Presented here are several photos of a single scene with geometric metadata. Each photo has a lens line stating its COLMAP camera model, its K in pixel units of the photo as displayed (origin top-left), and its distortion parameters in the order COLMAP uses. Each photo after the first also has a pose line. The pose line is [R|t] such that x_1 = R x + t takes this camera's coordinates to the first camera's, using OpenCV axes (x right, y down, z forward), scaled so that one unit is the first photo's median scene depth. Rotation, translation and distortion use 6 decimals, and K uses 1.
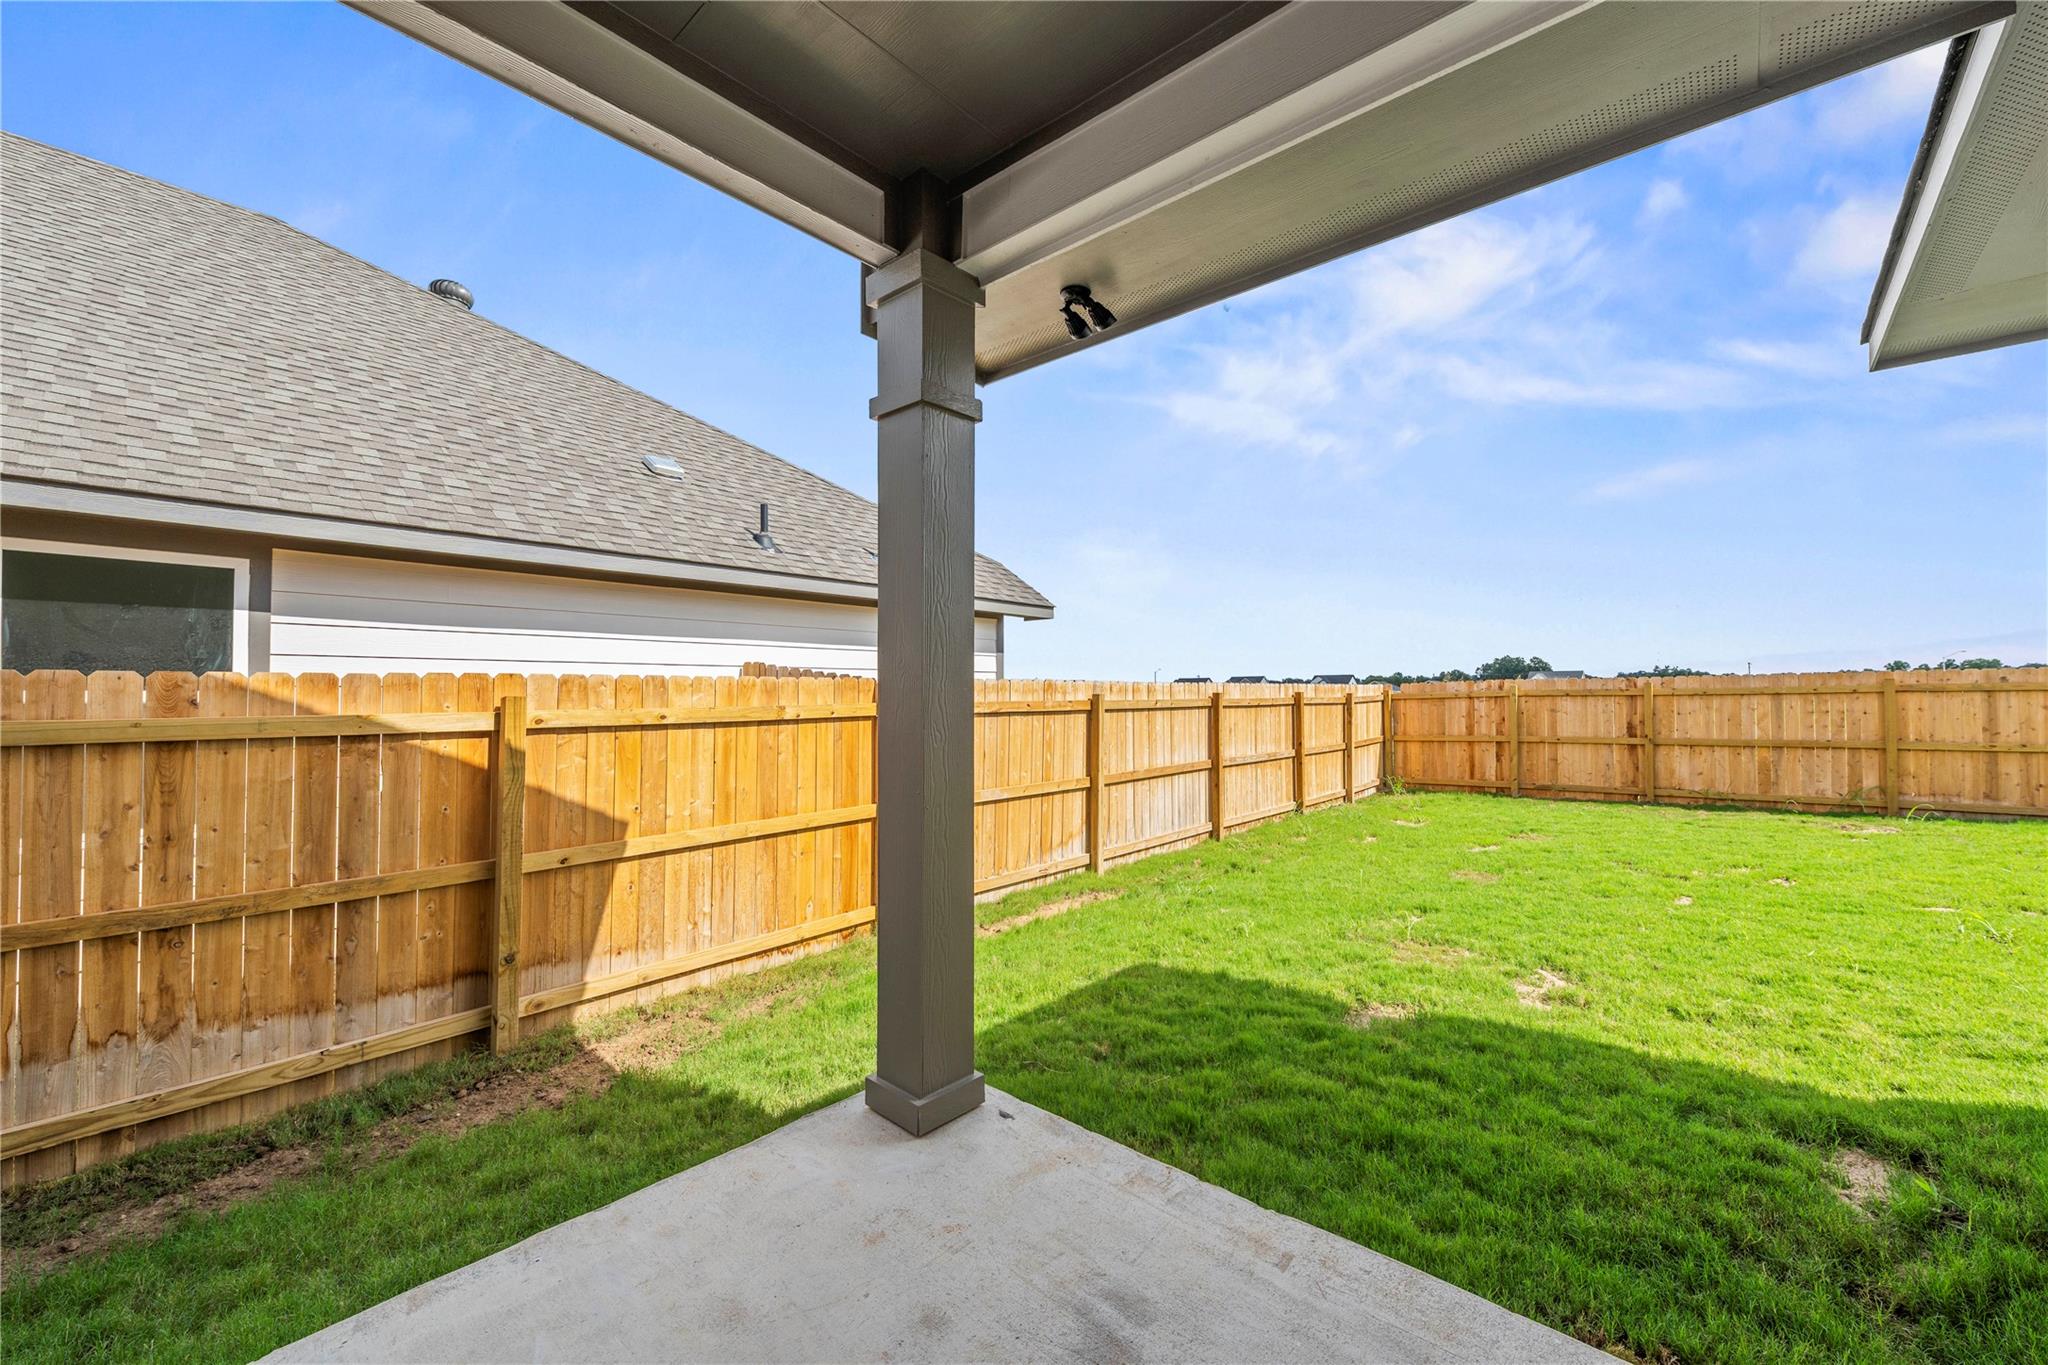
lens RADIAL K [[811.6, 0, 1022.9], [0, 811.6, 683.1], [0, 0, 1]] dist [-0.000781, -0.000265]
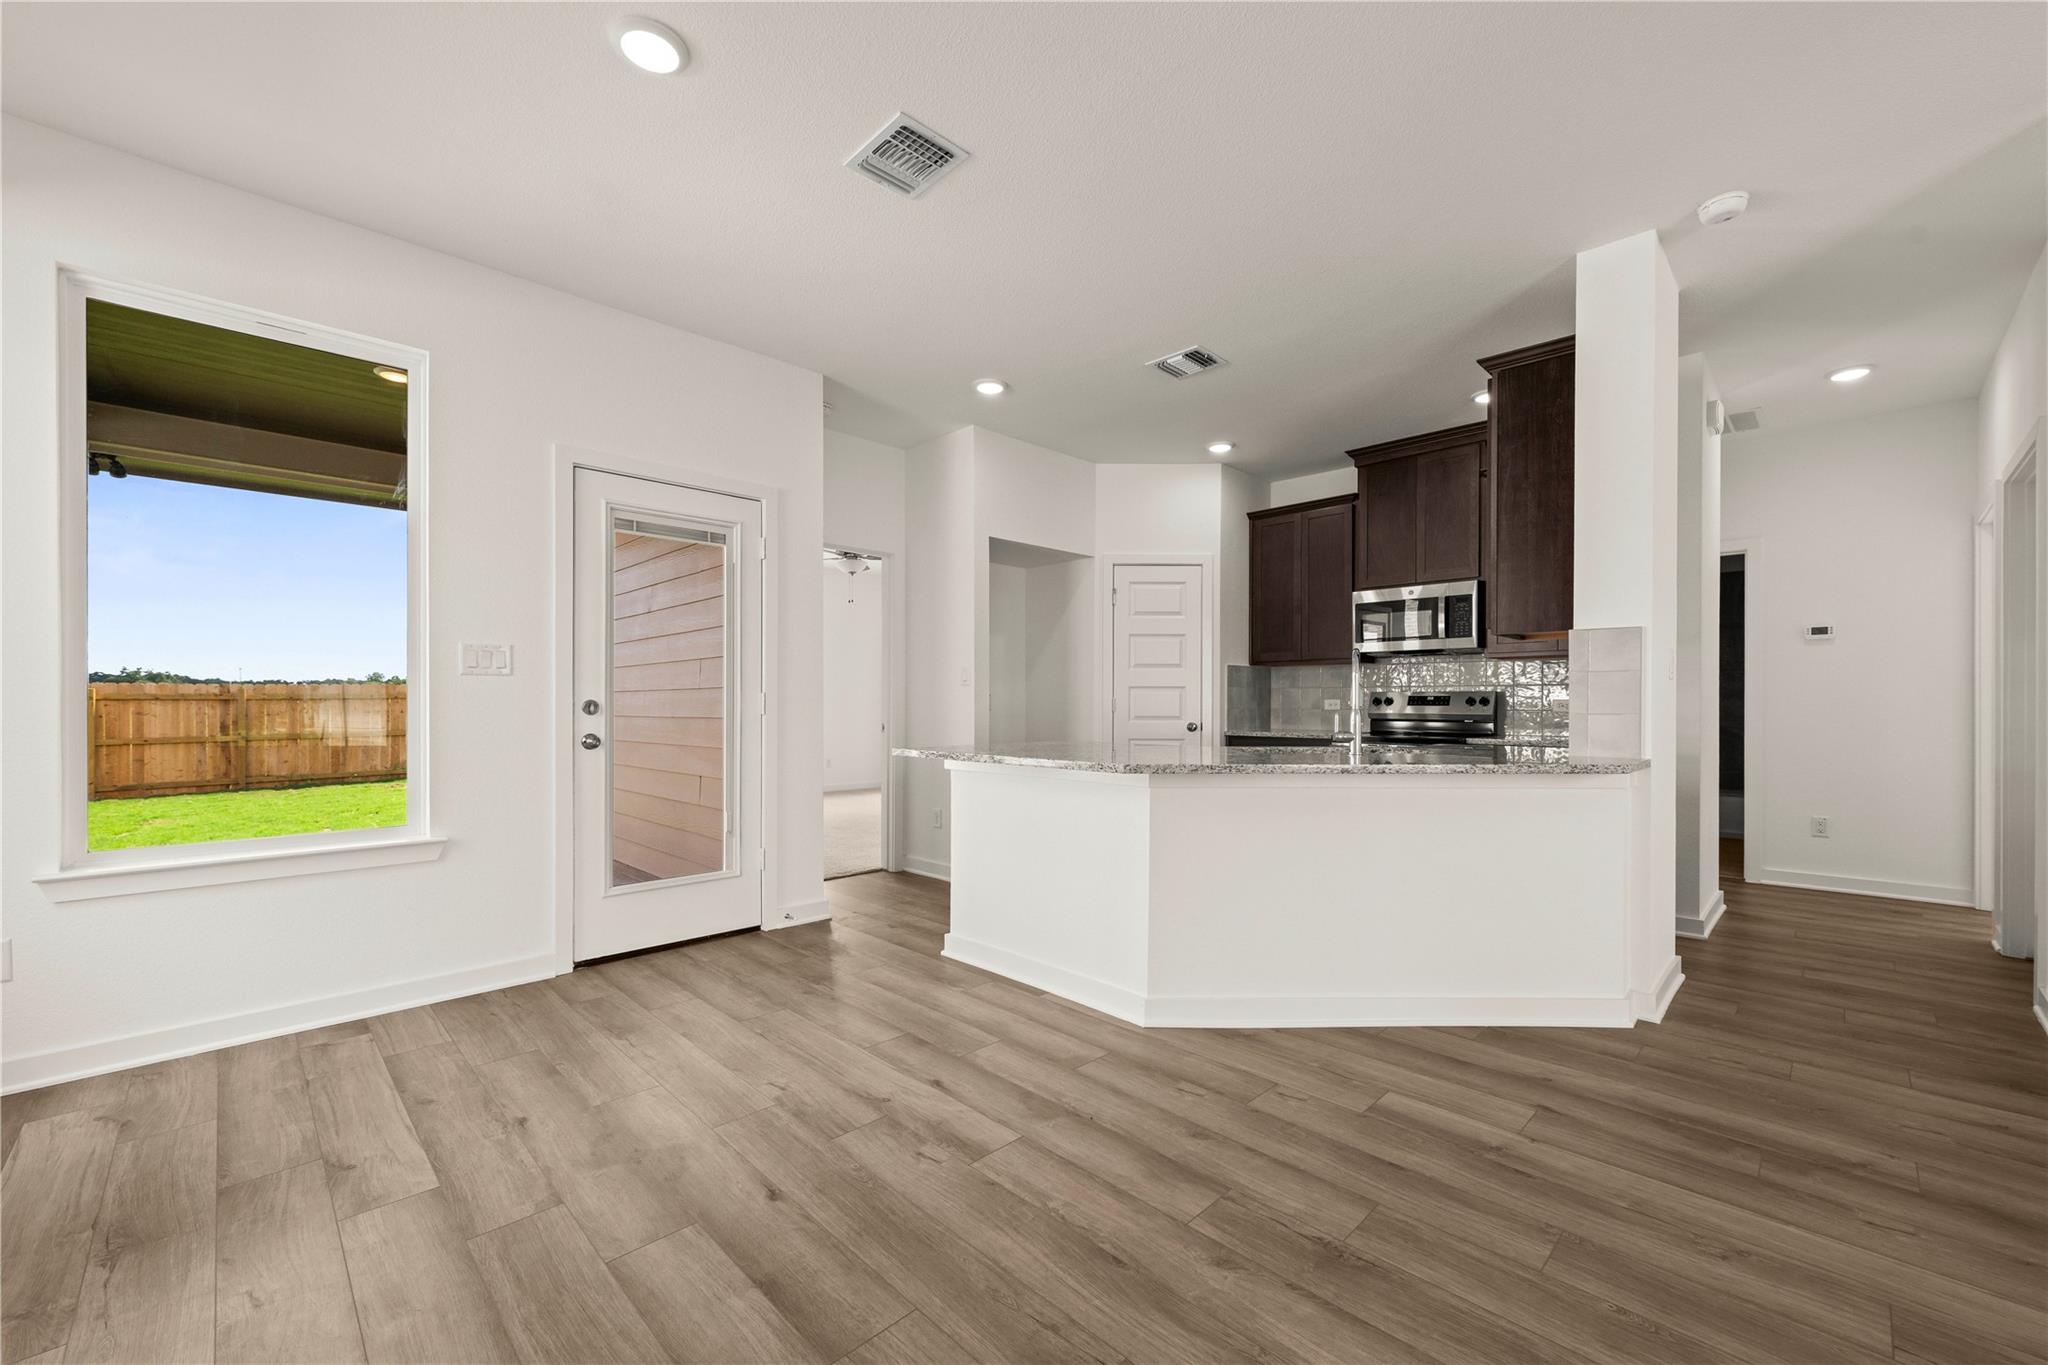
lens RADIAL K [[811.6, 0, 1038.0], [0, 811.6, 701.9], [0, 0, 1]] dist [-0.000781, -0.000265]
pose [[0.055490, 0.003319, 0.998454, -0.335899], [-0.020338, 0.999791, -0.002194, -0.002867], [-0.998252, -0.020184, 0.055546, -0.222856]]
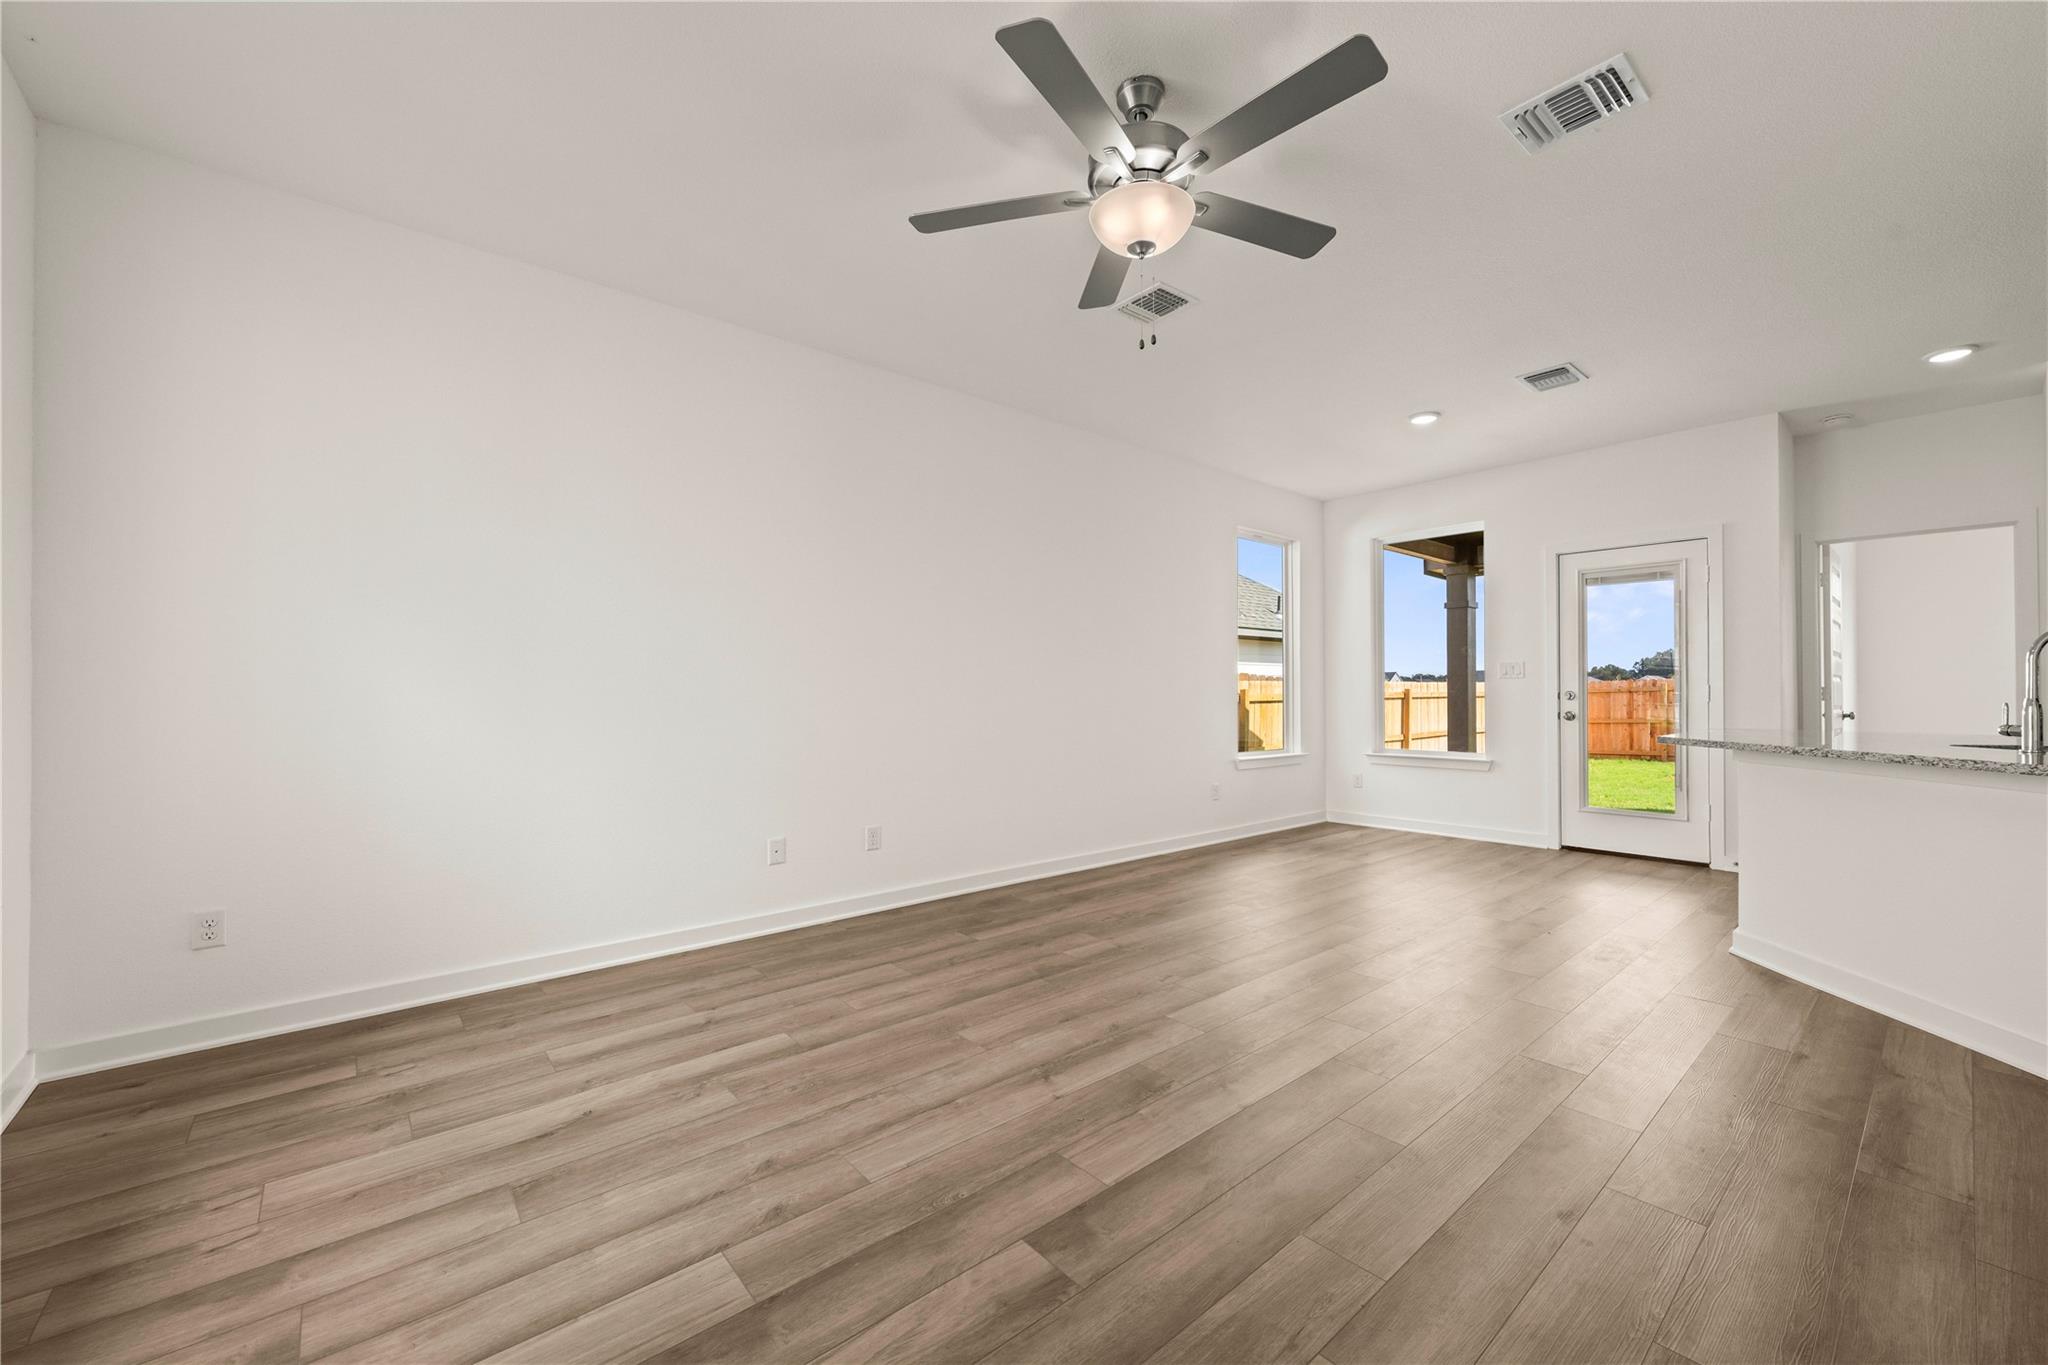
lens RADIAL K [[811.6, 0, 1033.7], [0, 811.6, 685.2], [0, 0, 1]] dist [-0.000781, -0.000265]
pose [[0.991918, 0.001416, -0.126876, -0.313055], [0.000073, 0.999931, 0.011732, -0.009890], [0.126884, -0.011646, 0.991849, -0.555191]]
